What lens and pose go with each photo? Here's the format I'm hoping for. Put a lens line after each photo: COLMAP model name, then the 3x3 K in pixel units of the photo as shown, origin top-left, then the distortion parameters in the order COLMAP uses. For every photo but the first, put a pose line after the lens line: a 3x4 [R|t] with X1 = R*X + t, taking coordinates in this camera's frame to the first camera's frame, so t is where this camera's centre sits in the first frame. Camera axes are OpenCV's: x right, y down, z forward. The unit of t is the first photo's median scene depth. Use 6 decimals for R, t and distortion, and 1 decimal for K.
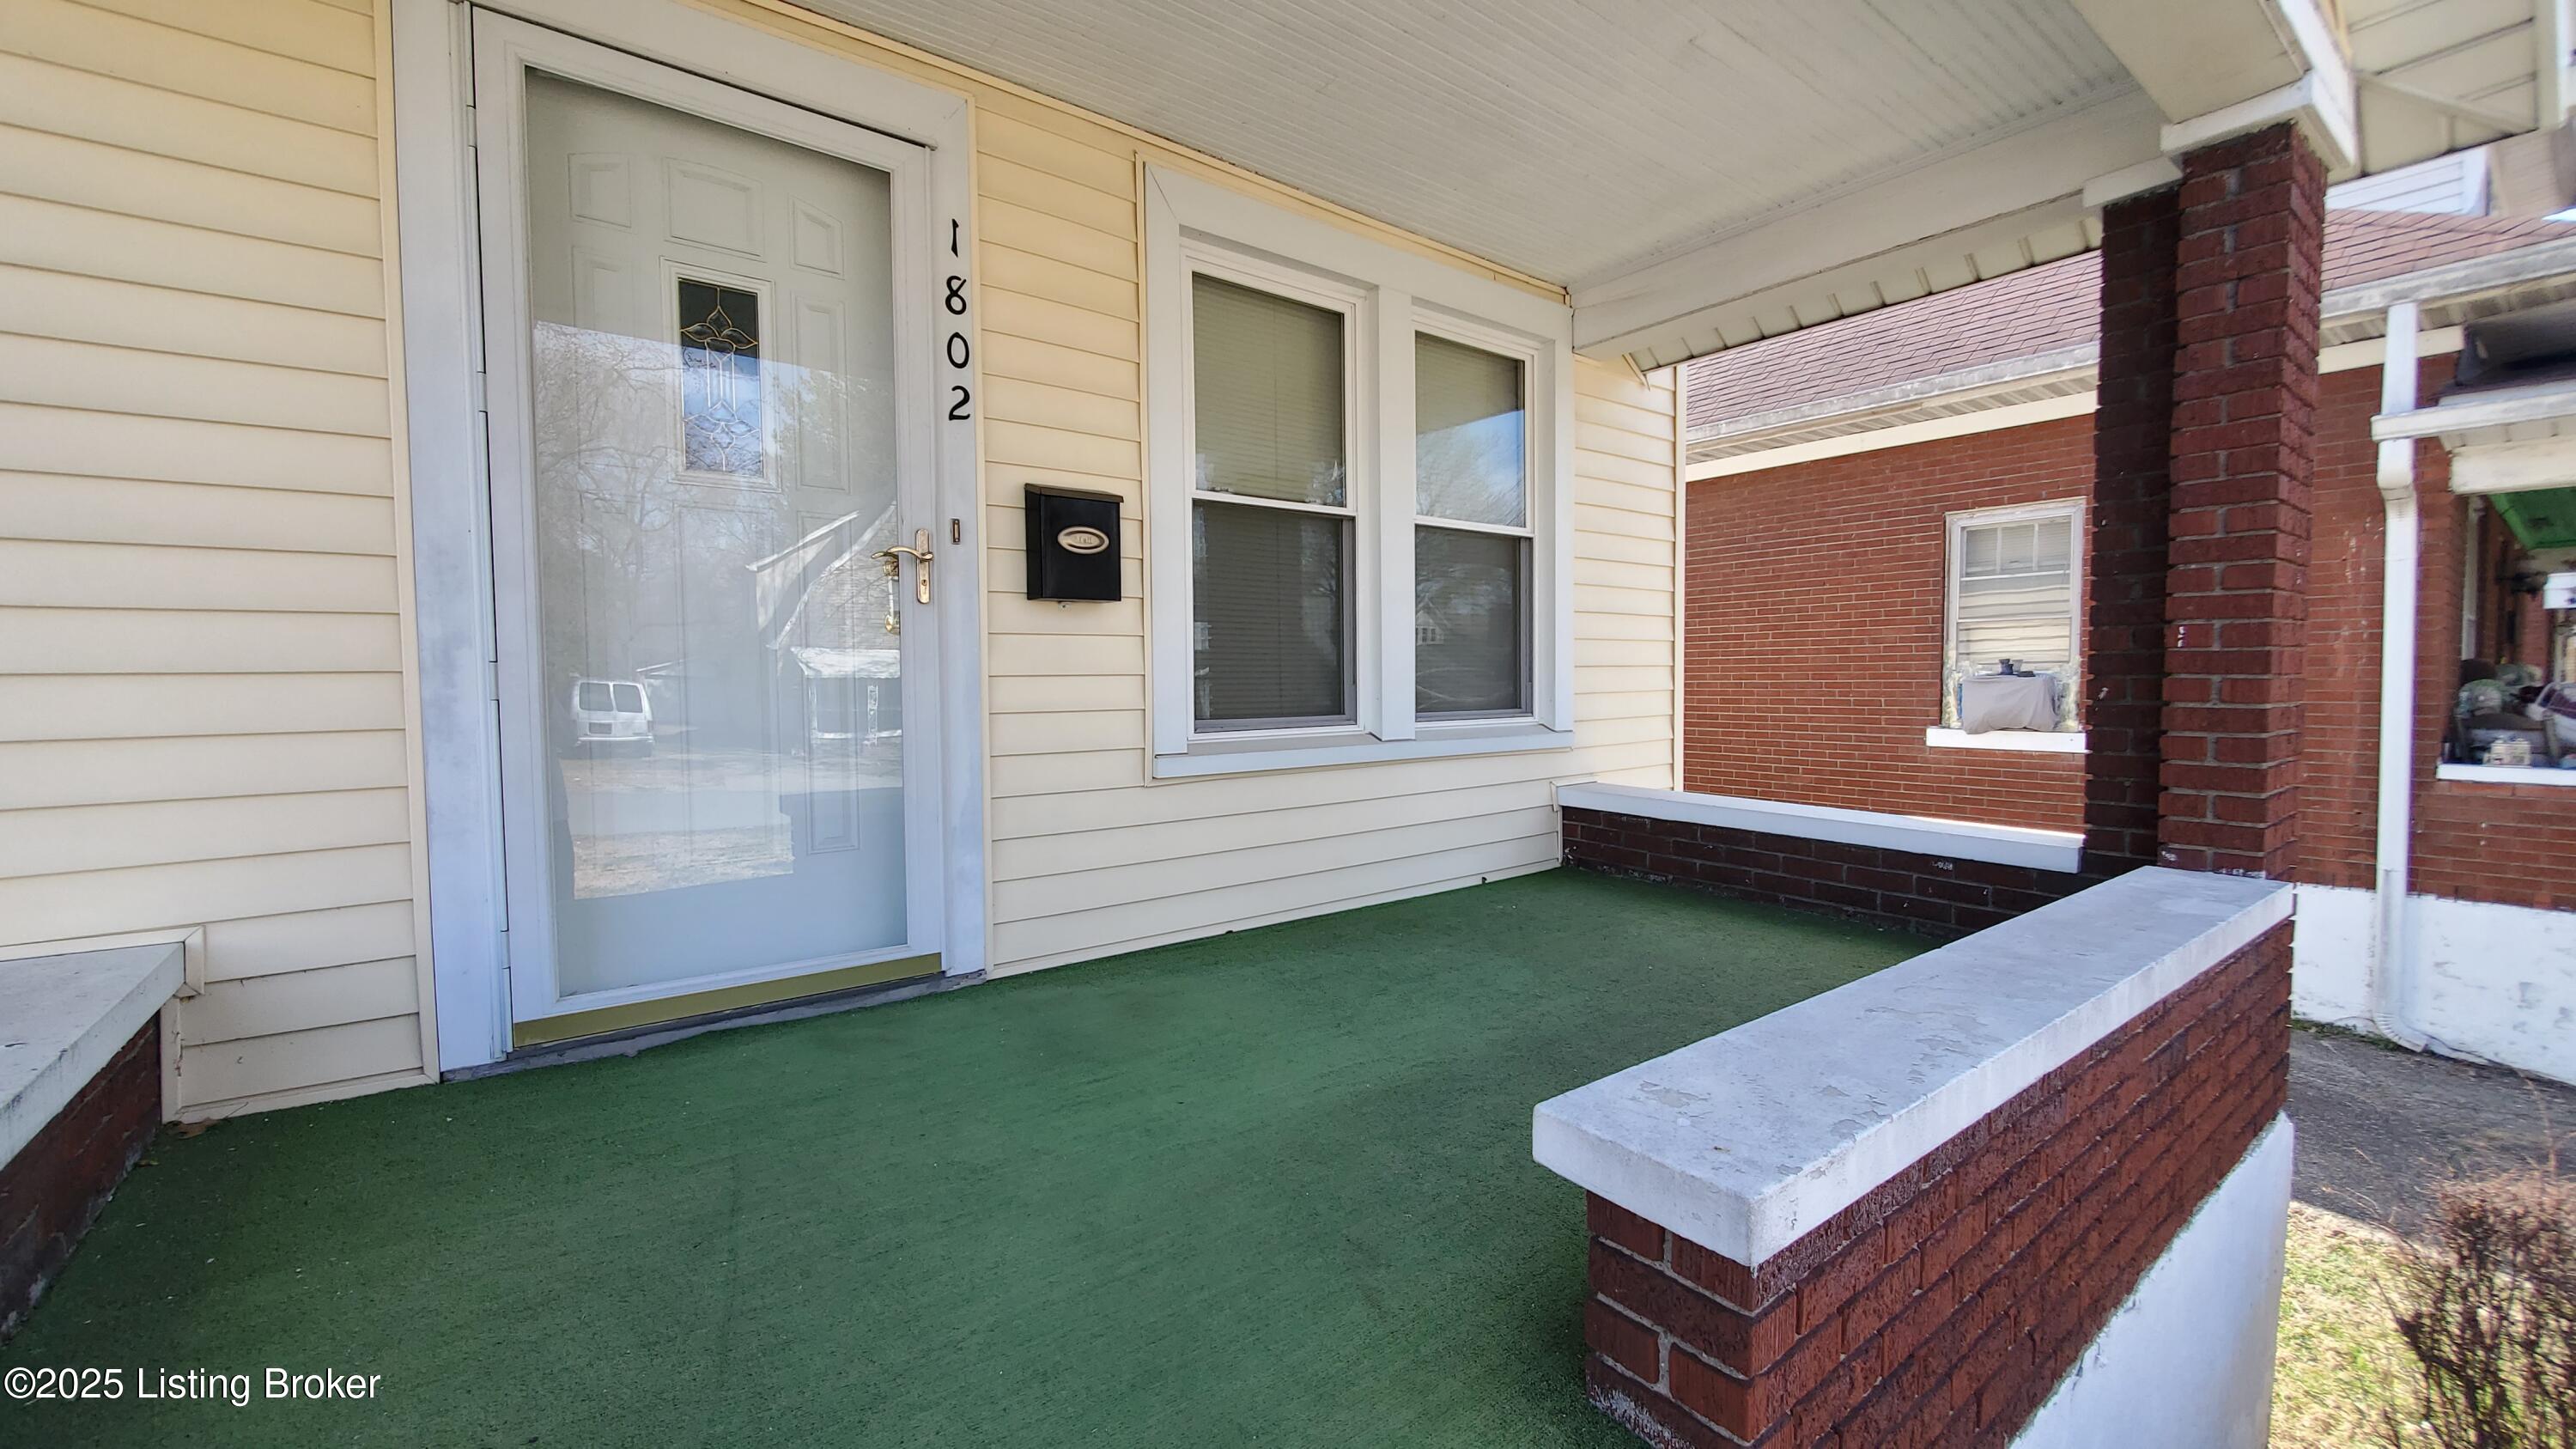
lens RADIAL K [[1018.2, 0, 1296.4], [0, 1018.2, 716.2], [0, 0, 1]] dist [-0.000145, -0.001259]
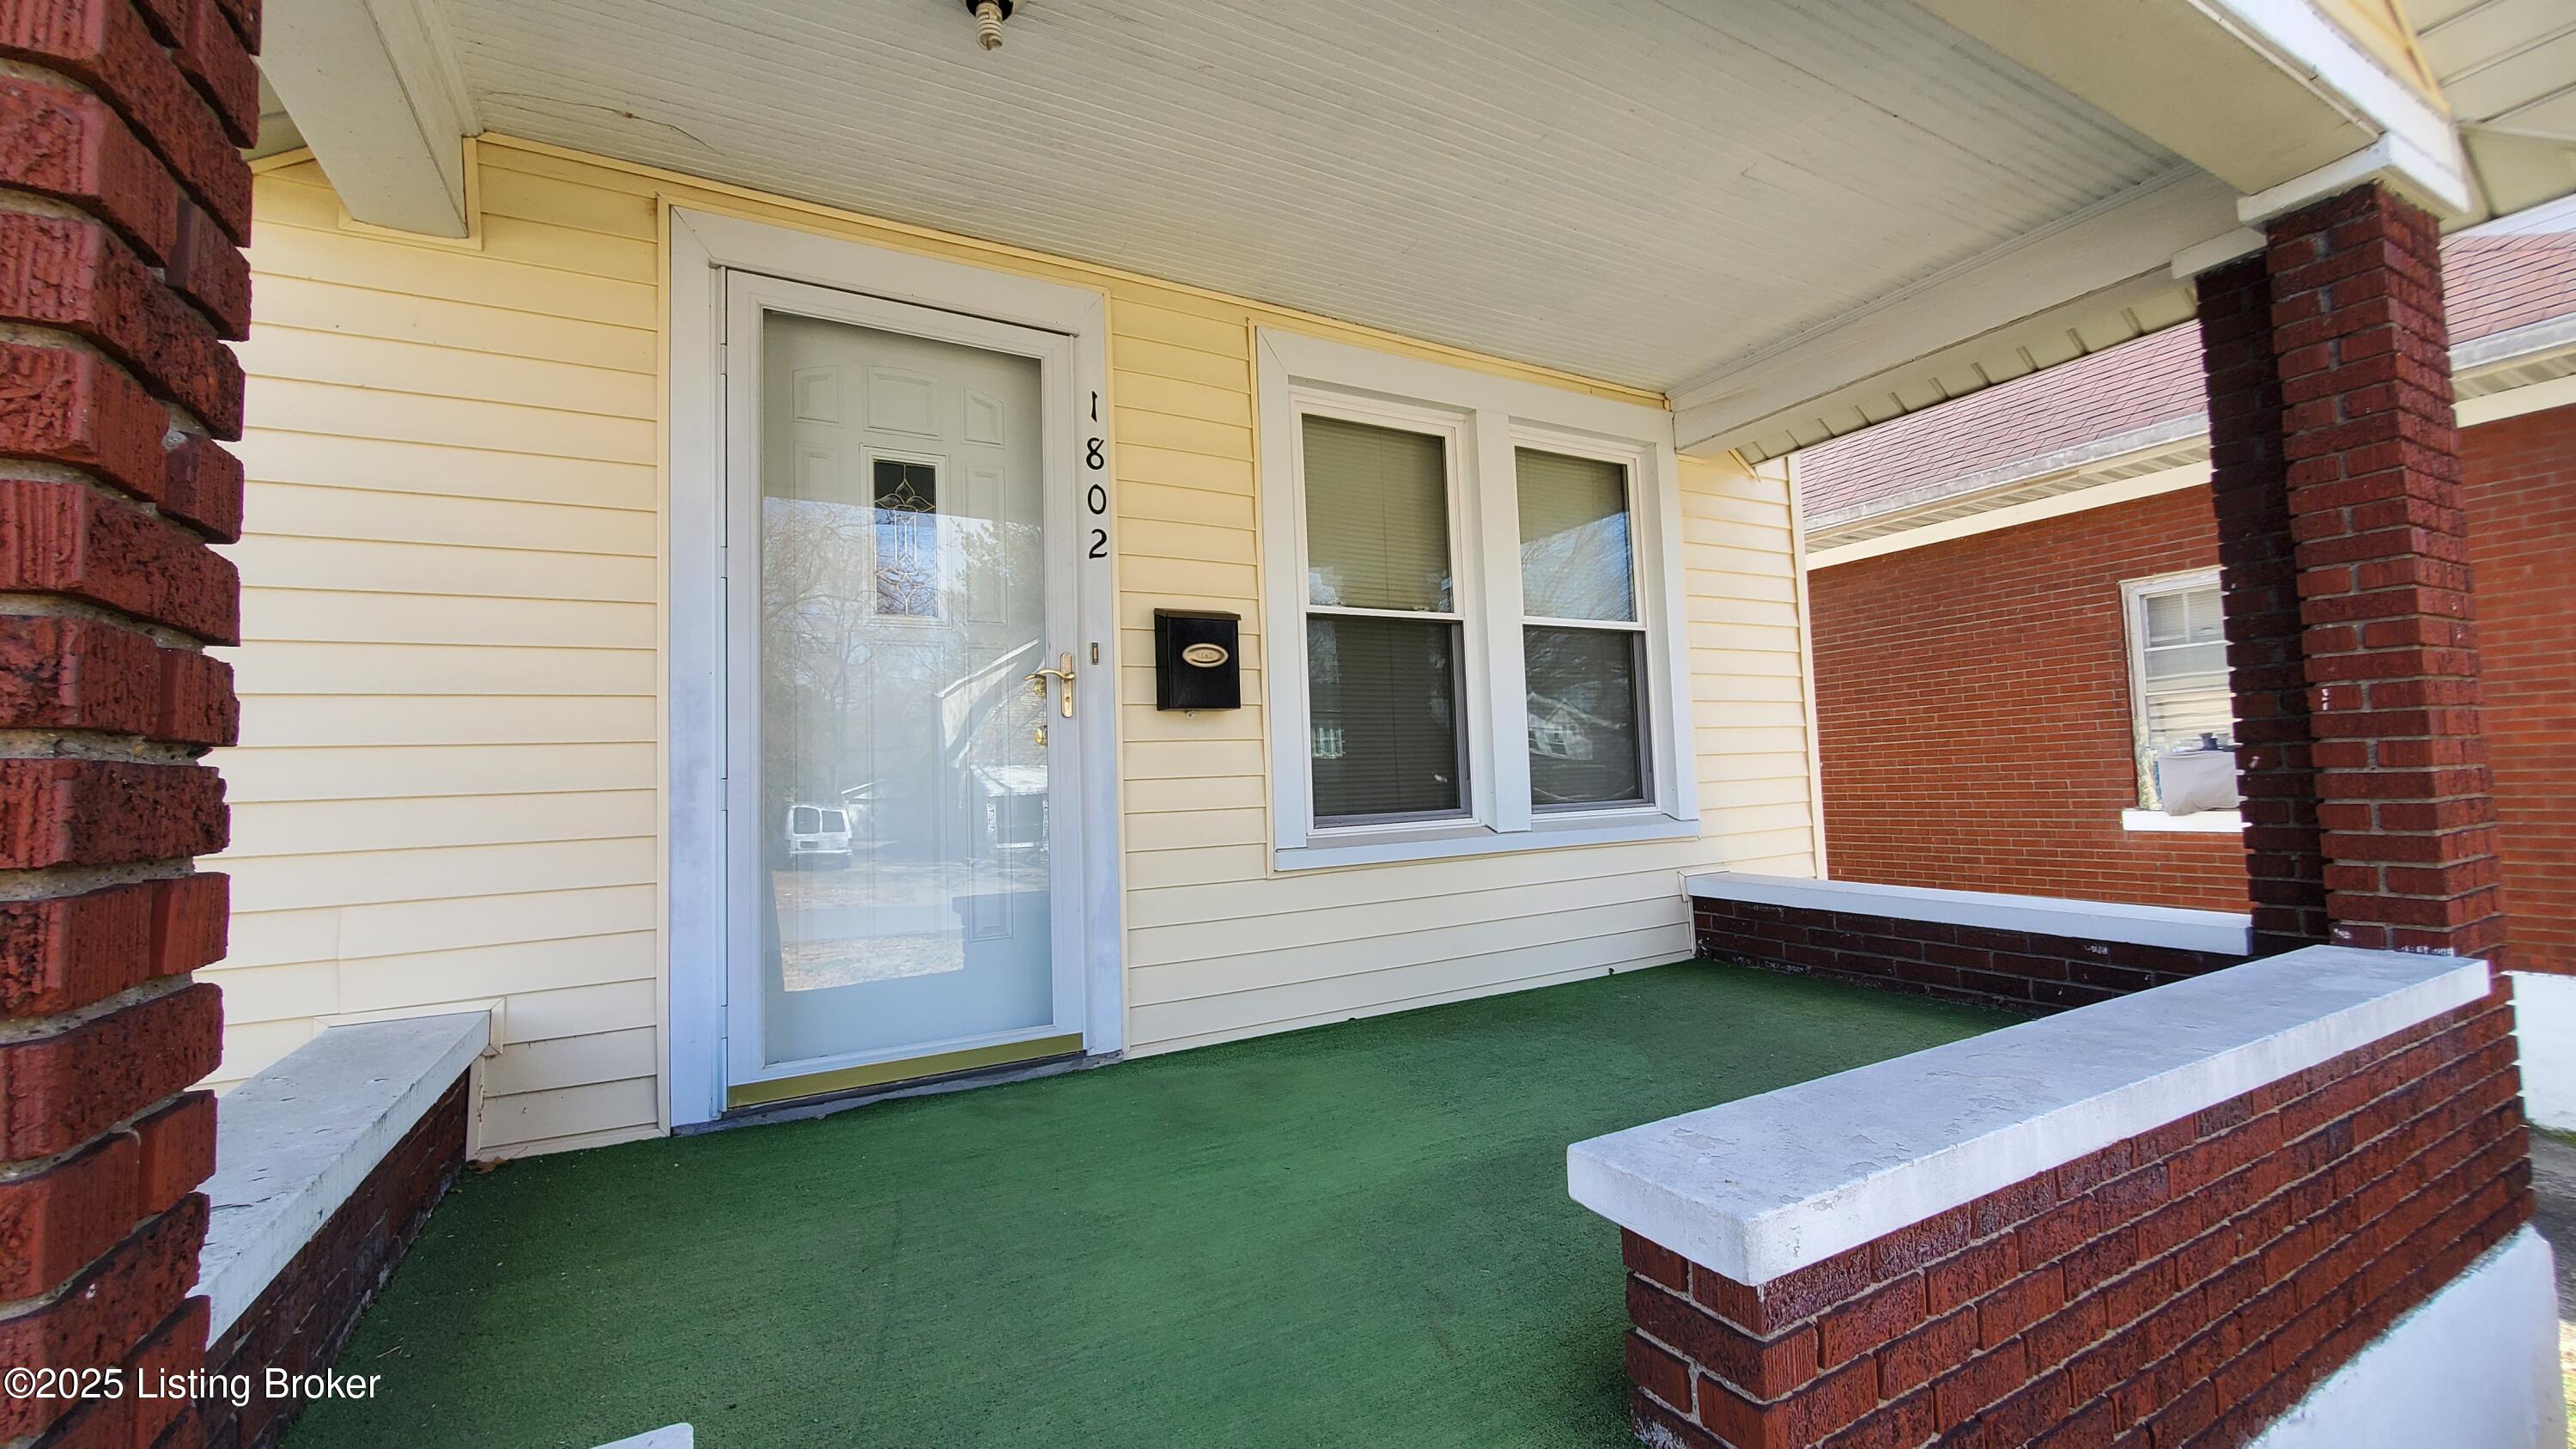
lens RADIAL K [[1018.2, 0, 1299.9], [0, 1018.2, 709.4], [0, 0, 1]] dist [-0.000244, -0.000796]
pose [[0.988091, -0.040879, -0.148340, 0.059423], [0.024332, 0.993444, -0.111699, 0.013900], [0.151933, 0.106760, 0.982608, -0.080298]]
